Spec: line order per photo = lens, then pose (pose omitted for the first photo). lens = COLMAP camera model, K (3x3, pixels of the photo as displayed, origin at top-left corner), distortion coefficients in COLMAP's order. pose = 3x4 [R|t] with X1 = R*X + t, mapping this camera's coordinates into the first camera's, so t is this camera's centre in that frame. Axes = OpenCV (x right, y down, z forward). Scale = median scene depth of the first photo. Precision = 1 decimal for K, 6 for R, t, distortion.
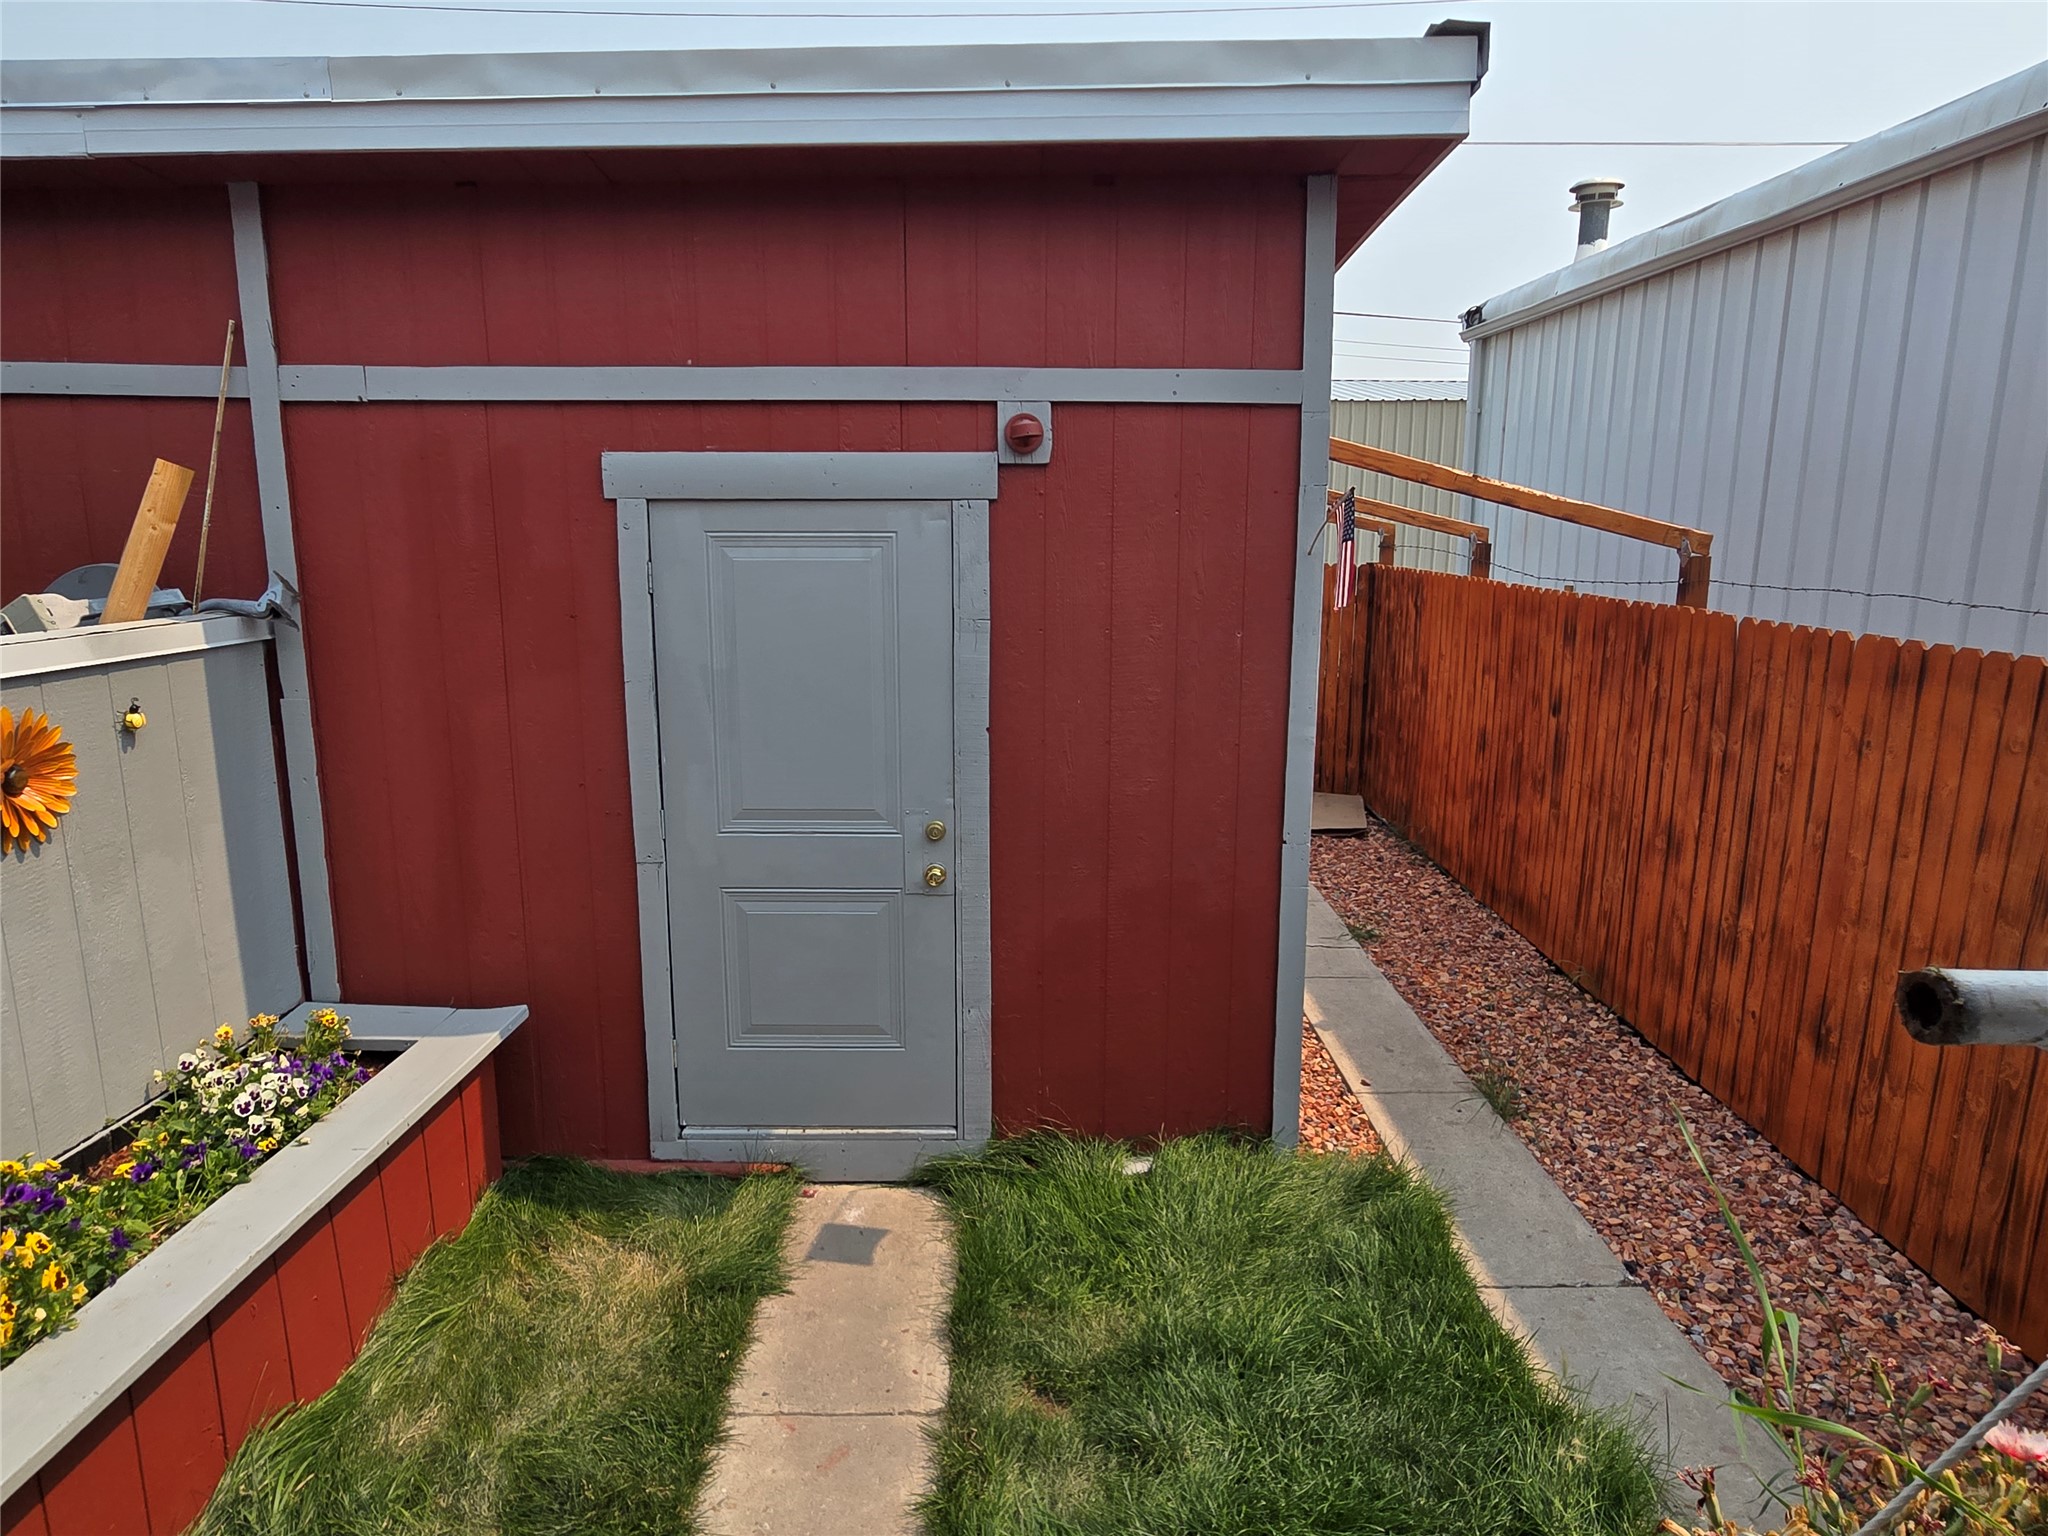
lens RADIAL K [[1182.6, 0, 988.5], [0, 1182.6, 772.5], [0, 0, 1]] dist [-0.003149, 0.001821]
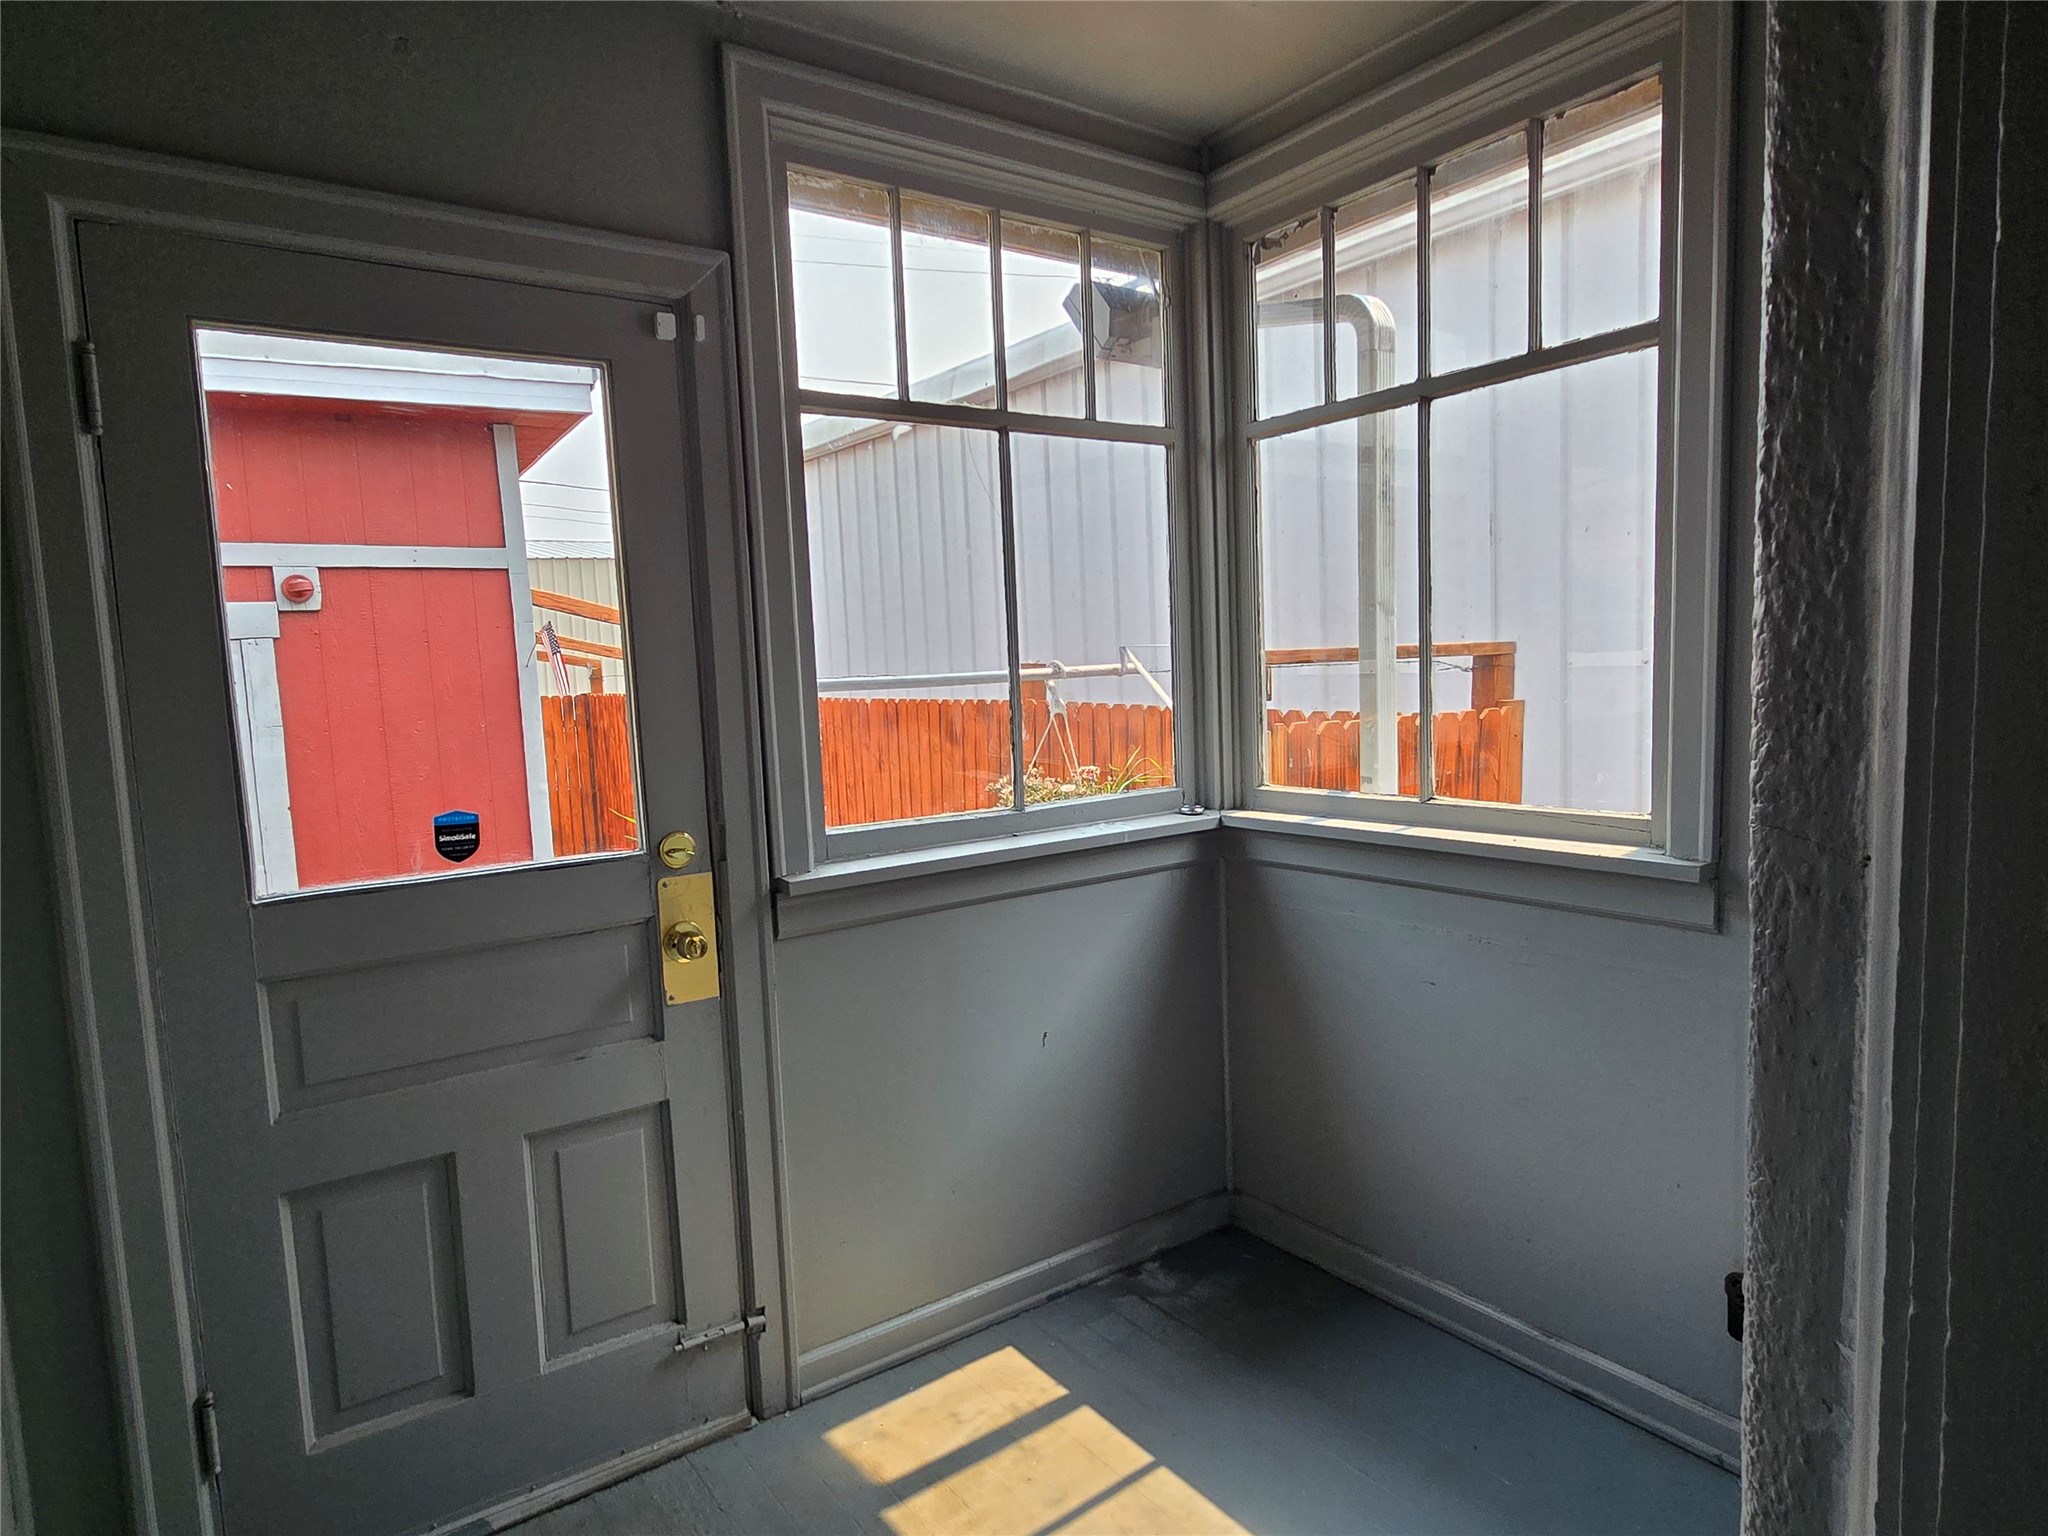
lens RADIAL K [[1182.6, 0, 988.5], [0, 1182.6, 772.5], [0, 0, 1]] dist [-0.003149, 0.001821]
pose [[0.805041, -0.099239, 0.584860, -0.132450], [0.168668, 0.983508, -0.065285, 0.130103], [-0.568736, 0.151204, 0.808503, -0.467471]]
